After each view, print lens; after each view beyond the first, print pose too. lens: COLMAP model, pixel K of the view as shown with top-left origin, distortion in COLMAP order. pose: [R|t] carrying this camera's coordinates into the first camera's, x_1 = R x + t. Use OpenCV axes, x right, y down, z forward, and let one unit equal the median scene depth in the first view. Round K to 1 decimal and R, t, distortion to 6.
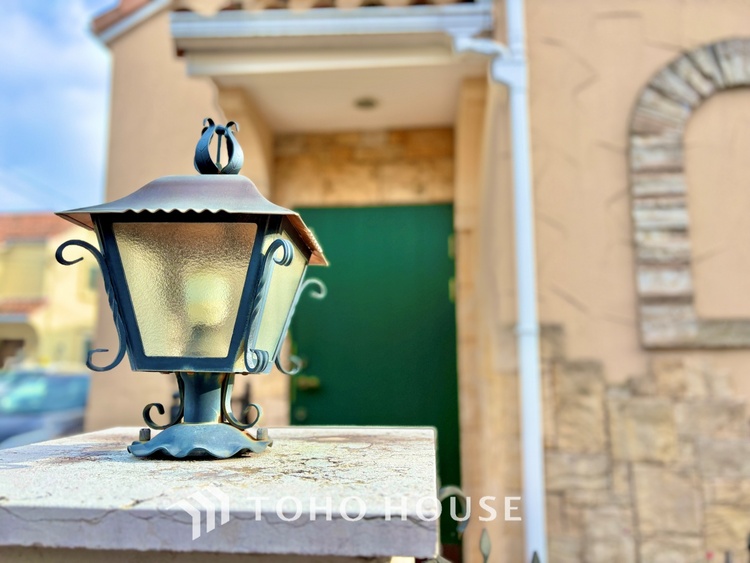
lens RADIAL K [[575.4, 0, 370.9], [0, 575.4, 283.2], [0, 0, 1]] dist [0.011102, -0.010258]
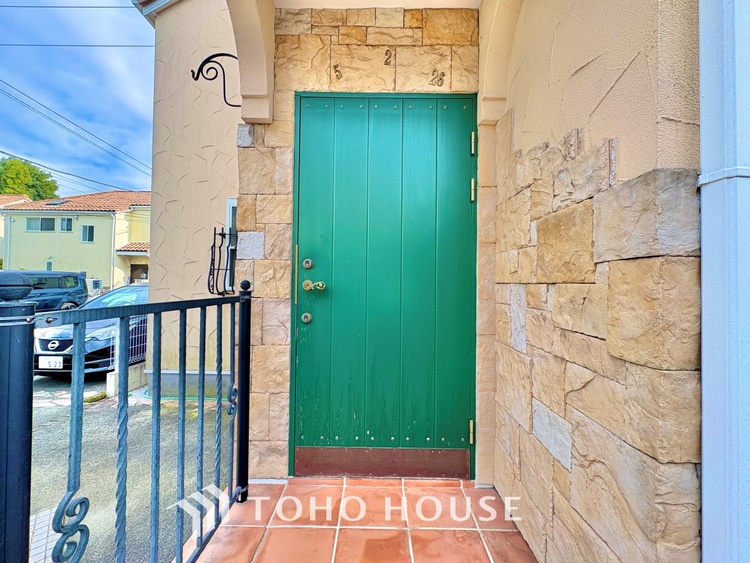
lens RADIAL K [[298.2, 0, 373.5], [0, 298.2, 281.5], [0, 0, 1]] dist [0.000678, 0.000210]
pose [[0.996727, 0.012008, 0.079949, -0.066642], [-0.021771, 0.992243, 0.122395, 0.128551], [-0.077859, -0.123735, 0.989256, 0.633535]]
